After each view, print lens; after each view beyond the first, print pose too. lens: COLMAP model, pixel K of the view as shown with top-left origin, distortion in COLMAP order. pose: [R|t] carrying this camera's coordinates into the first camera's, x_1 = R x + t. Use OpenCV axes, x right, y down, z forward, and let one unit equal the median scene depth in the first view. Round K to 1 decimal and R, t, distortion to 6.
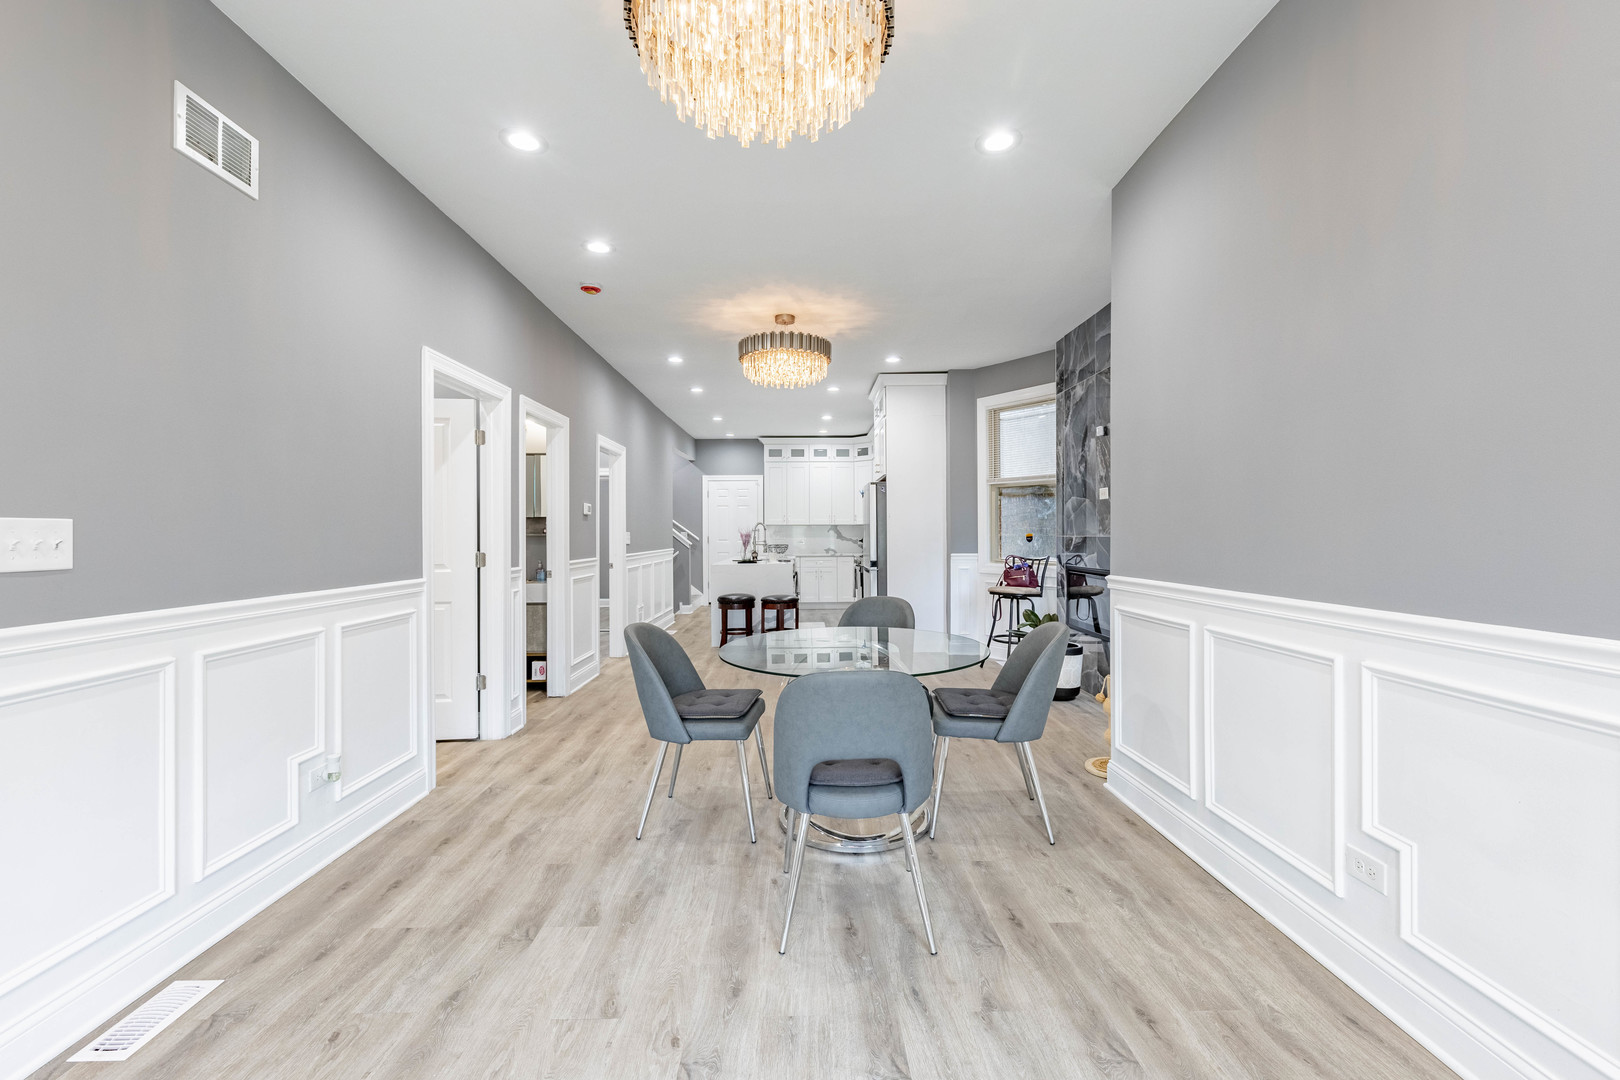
lens RADIAL K [[658.4, 0, 798.4], [0, 658.4, 534.4], [0, 0, 1]] dist [0.013797, -0.003408]
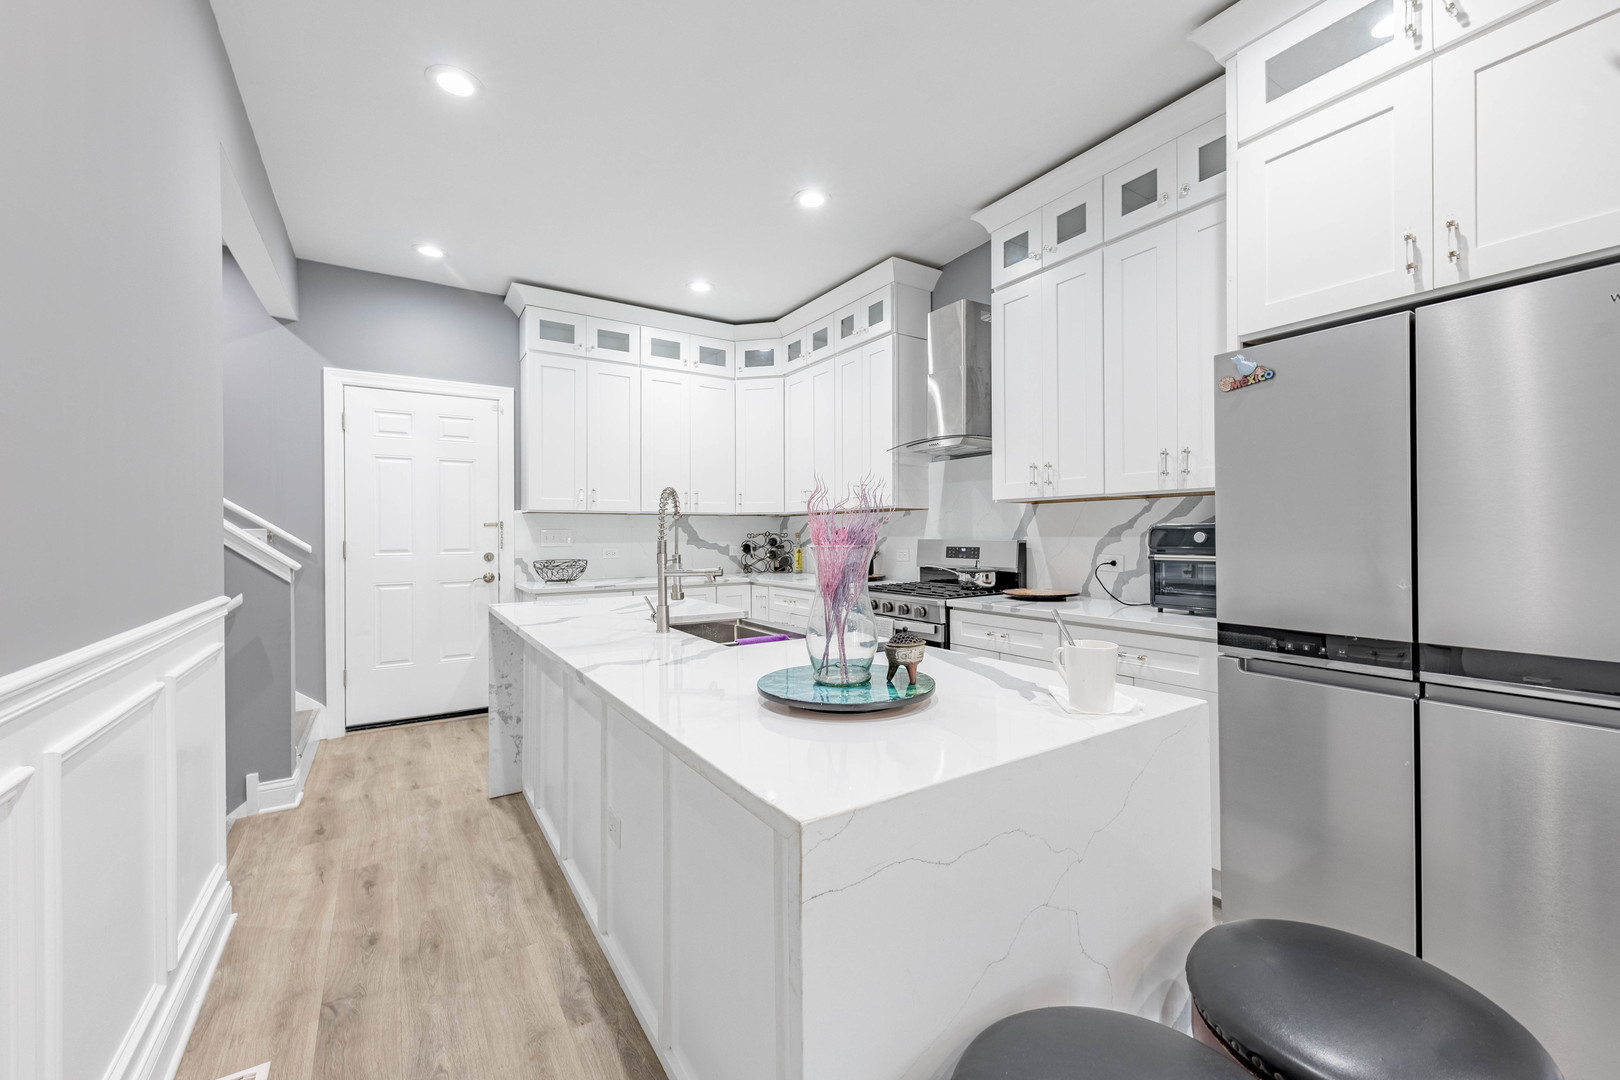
lens RADIAL K [[658.4, 0, 814.0], [0, 658.4, 535.5], [0, 0, 1]] dist [0.013797, -0.003408]
pose [[0.841351, -0.002053, 0.540485, -0.120658], [0.003143, 0.999994, -0.001094, 0.000944], [-0.540479, 0.002619, 0.841353, 0.579375]]
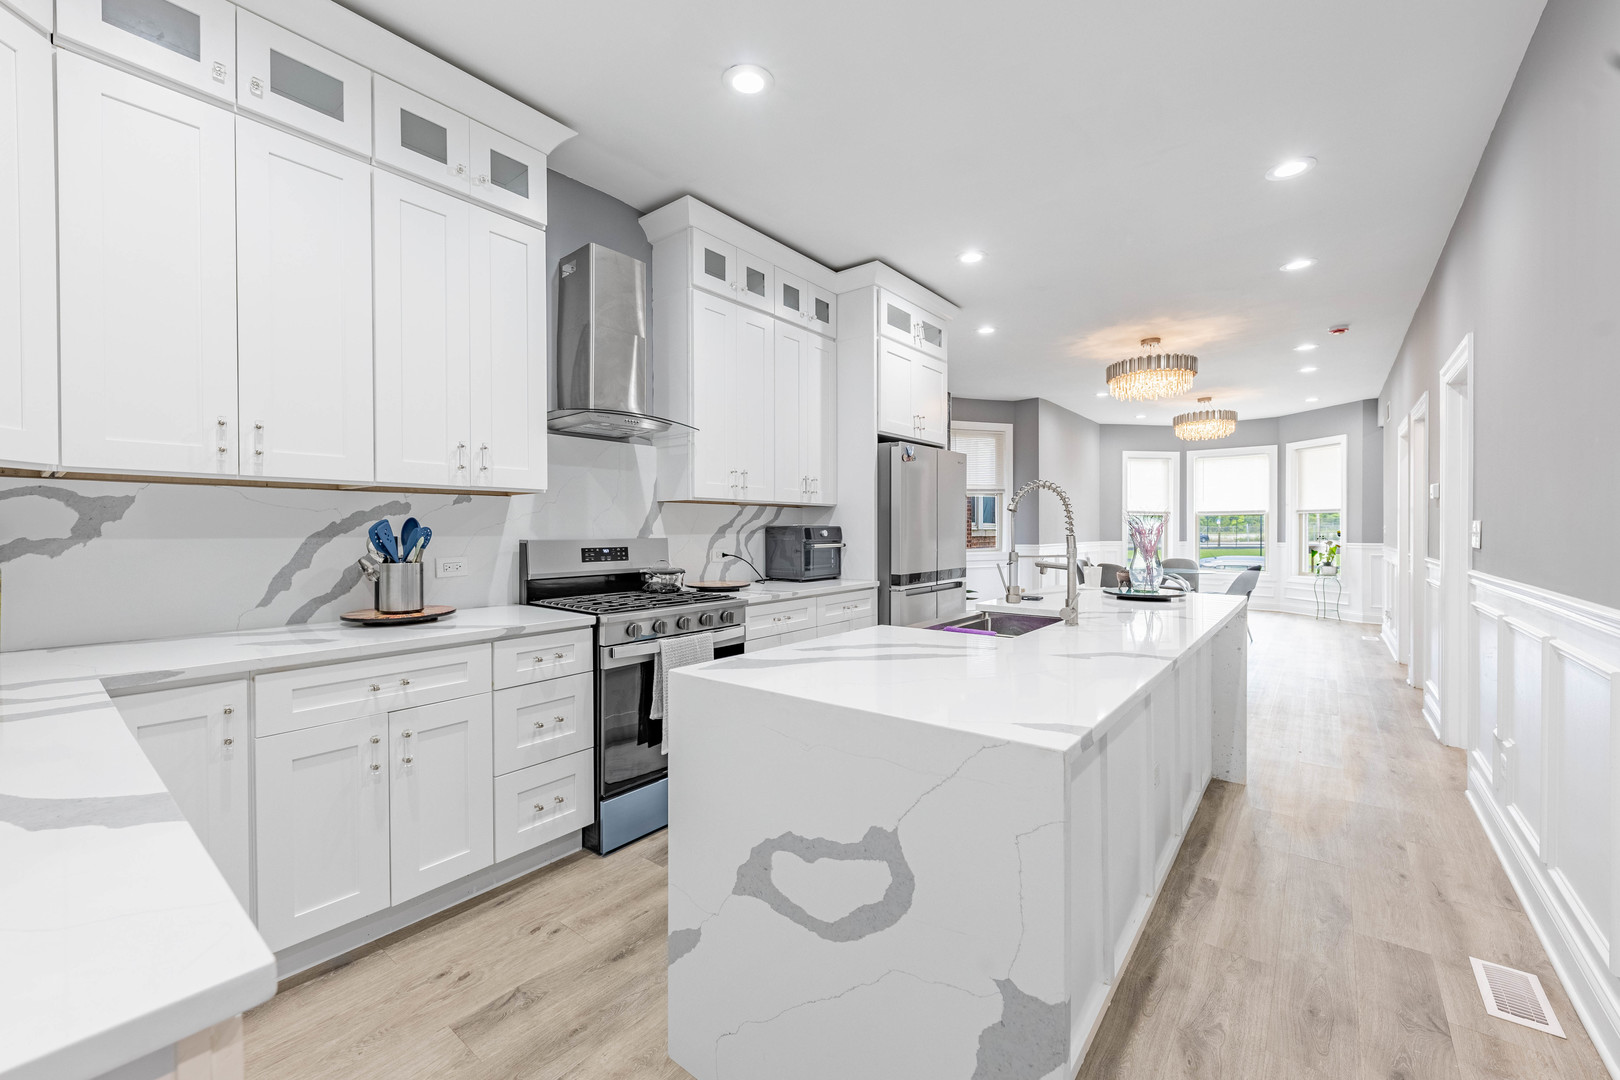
lens RADIAL K [[658.4, 0, 801.2], [0, 658.4, 532.3], [0, 0, 1]] dist [0.013797, -0.003408]
pose [[-0.782847, -0.000907, 0.622214, -0.113000], [0.004378, 0.999966, 0.006965, -0.001367], [-0.622199, 0.008176, -0.782816, 0.985526]]
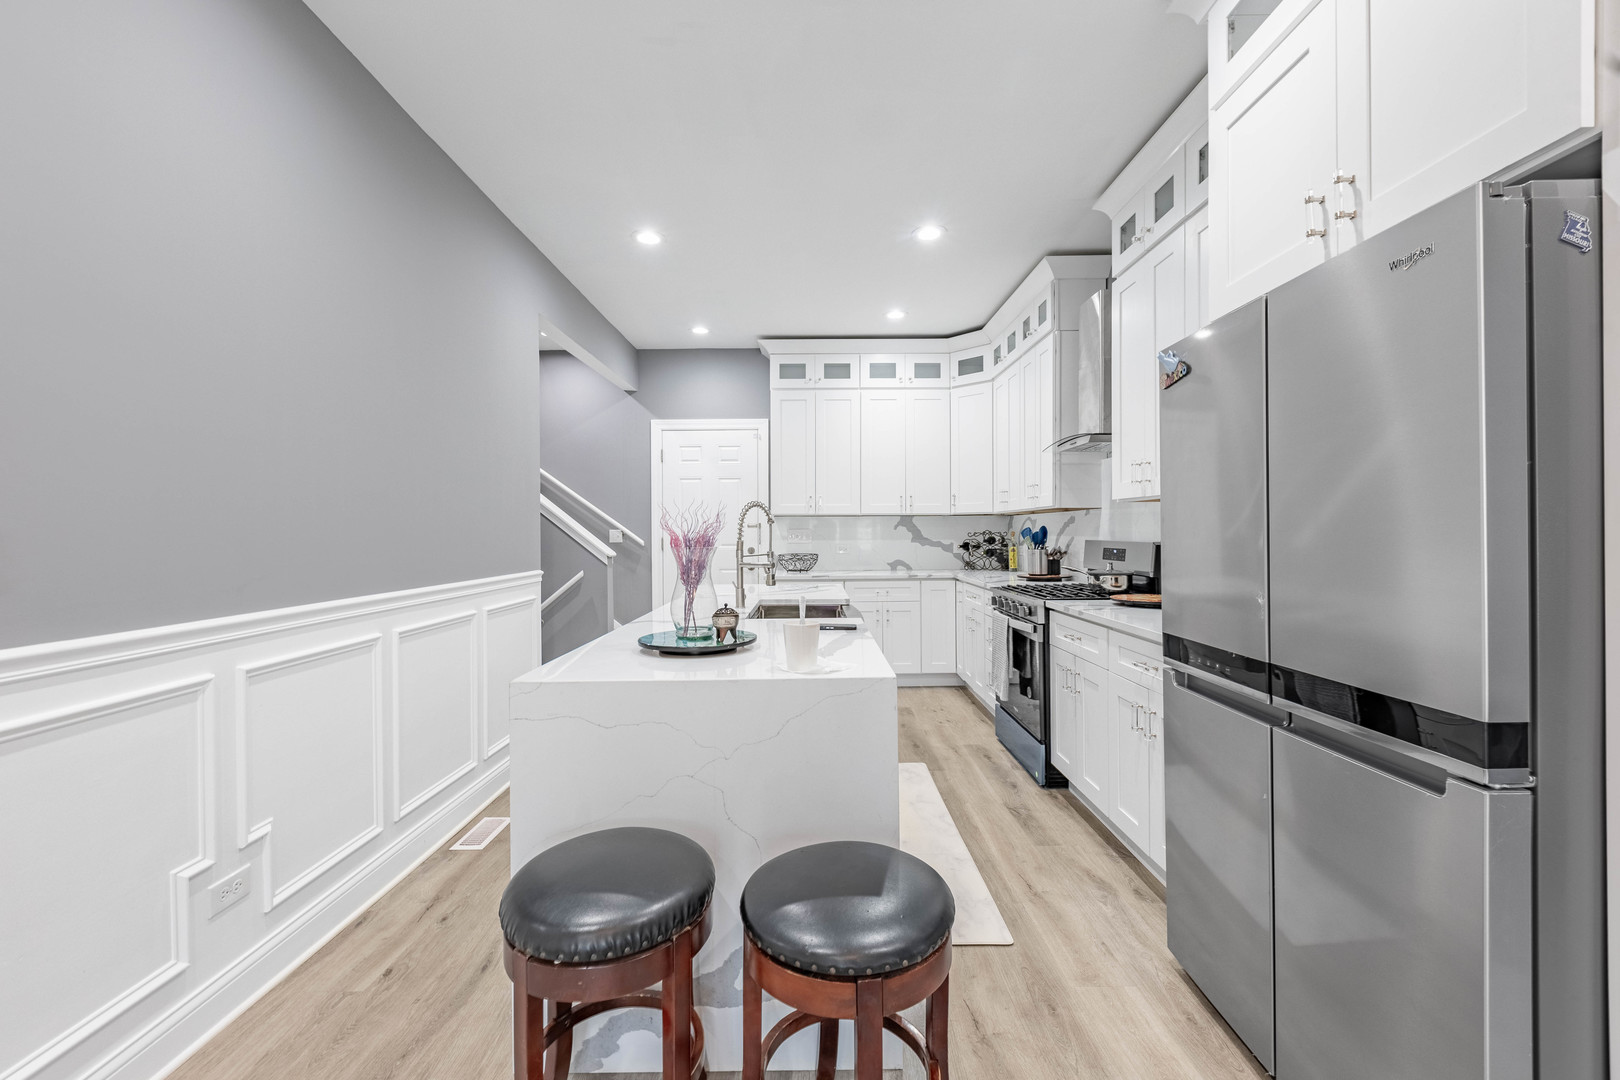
lens RADIAL K [[658.4, 0, 793.7], [0, 658.4, 535.9], [0, 0, 1]] dist [0.013797, -0.003408]
pose [[0.999774, -0.001280, -0.021229, -0.023592], [0.001387, 0.999986, 0.005038, -0.001195], [0.021222, -0.005067, 0.999762, 0.499313]]
